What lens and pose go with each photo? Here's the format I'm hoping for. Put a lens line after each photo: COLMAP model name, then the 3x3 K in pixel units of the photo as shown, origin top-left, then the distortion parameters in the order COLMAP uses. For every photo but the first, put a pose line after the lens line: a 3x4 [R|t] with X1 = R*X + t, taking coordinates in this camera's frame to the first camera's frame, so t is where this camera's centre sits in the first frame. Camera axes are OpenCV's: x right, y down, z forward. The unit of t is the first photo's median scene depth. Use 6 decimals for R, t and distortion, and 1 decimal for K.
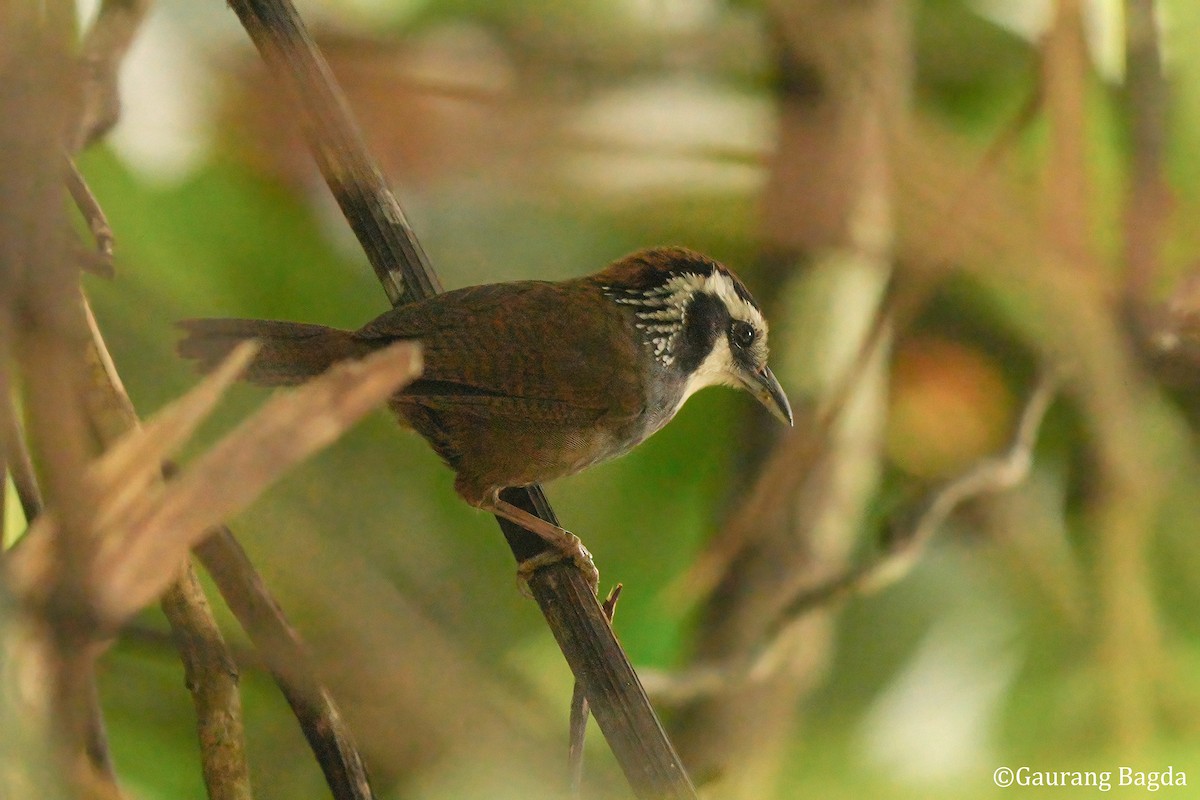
lens RADIAL K [[7736.3, 0, 598.3], [0, 7736.3, 400.1], [0, 0, 1]] dist [-0.313983, 0.000000]
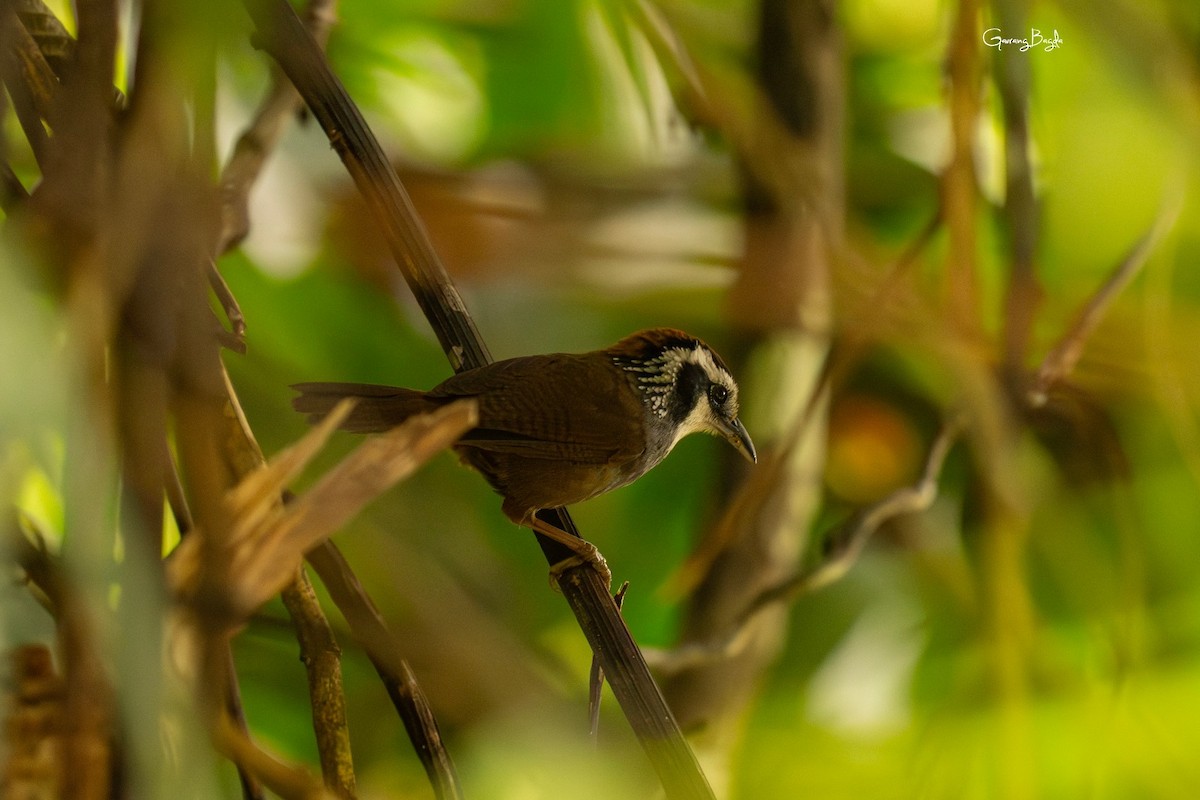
lens RADIAL K [[7736.3, 0, 601.0], [0, 7736.3, 400.1], [0, 0, 1]] dist [-0.313983, 0.000000]
pose [[0.999993, -0.001741, 0.003200, -0.005846], [0.001780, 0.999925, -0.012156, 0.008697], [-0.003179, 0.012161, 0.999921, -0.330380]]
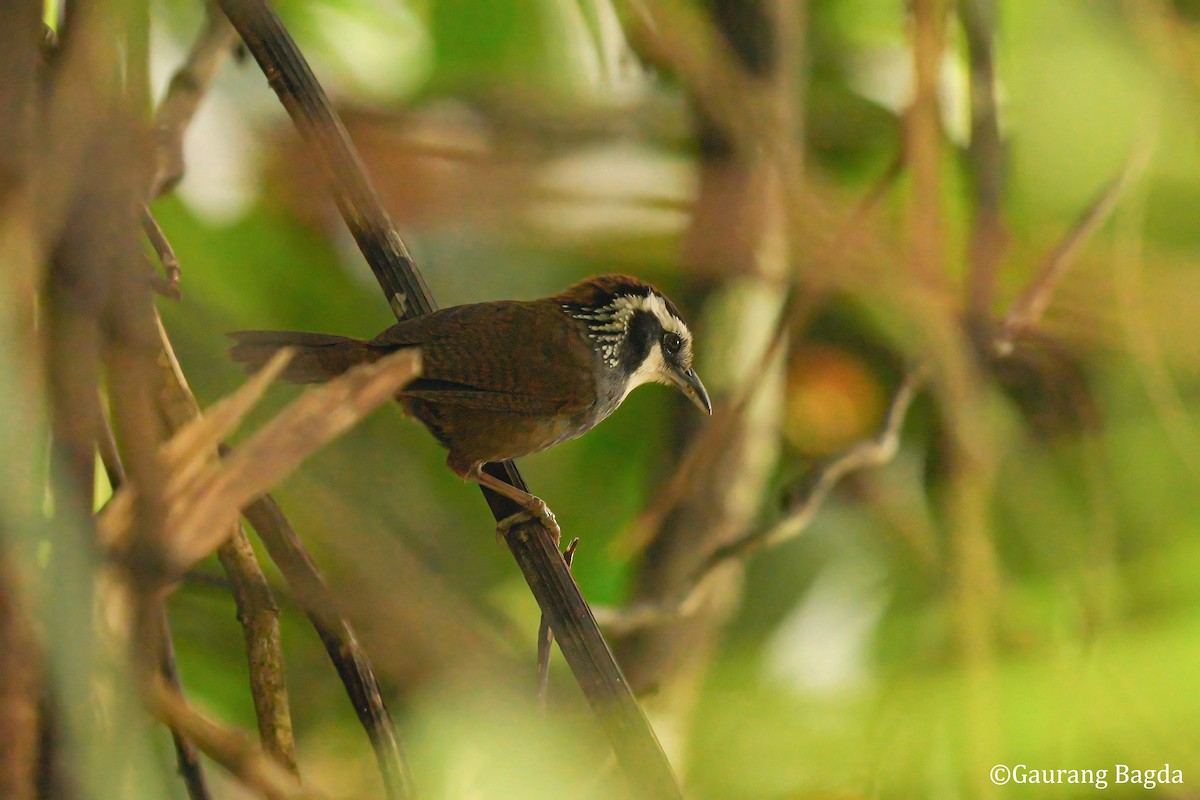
lens RADIAL K [[7736.3, 0, 600.7], [0, 7736.3, 401.4], [0, 0, 1]] dist [-0.313983, 0.000000]
pose [[0.999926, -0.001785, 0.012039, -0.008573], [0.001859, 0.999979, -0.006147, 0.009035], [-0.012027, 0.006169, 0.999909, -0.279242]]
